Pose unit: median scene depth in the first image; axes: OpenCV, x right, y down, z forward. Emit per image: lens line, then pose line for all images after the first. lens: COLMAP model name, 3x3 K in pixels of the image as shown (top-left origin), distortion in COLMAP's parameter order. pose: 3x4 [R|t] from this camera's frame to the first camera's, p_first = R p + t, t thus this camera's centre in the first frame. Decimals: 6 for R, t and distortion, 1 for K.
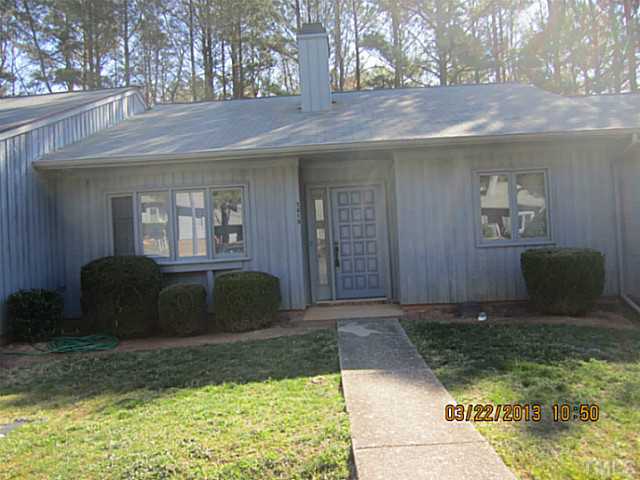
lens RADIAL K [[542.2, 0, 320.0], [0, 542.2, 240.0], [0, 0, 1]] dist [-0.125535, 0.352197]
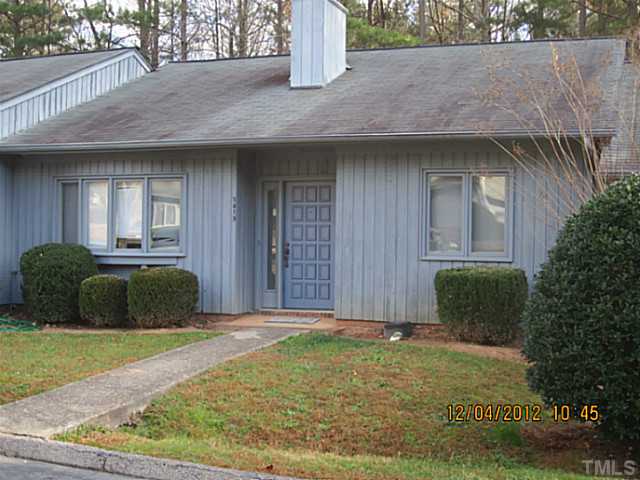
lens RADIAL K [[927.2, 0, 320.0], [0, 927.2, 240.0], [0, 0, 1]] dist [-0.119427, 0.037519]
pose [[0.954561, 0.062866, -0.291310, 0.561525], [-0.060558, 0.998021, 0.016940, -0.033153], [0.291799, 0.001471, 0.956479, -0.461178]]
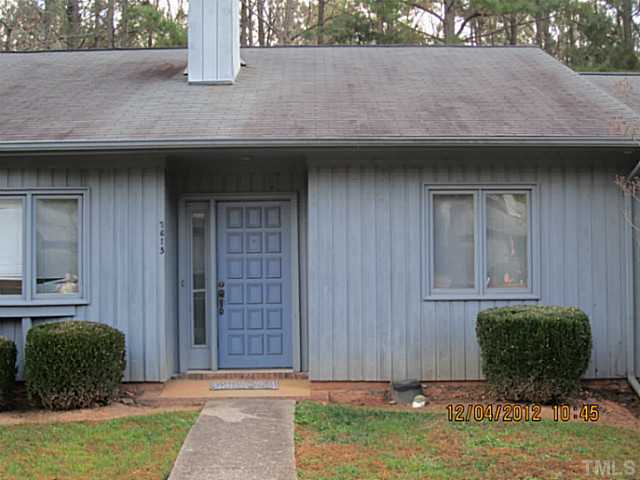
lens RADIAL K [[927.2, 0, 320.0], [0, 927.2, 240.0], [0, 0, 1]] dist [-0.119427, 0.037519]
pose [[0.997464, 0.044978, 0.055167, 0.092596], [-0.042931, 0.998365, -0.037747, -0.011971], [-0.056774, 0.035283, 0.997763, -0.155676]]
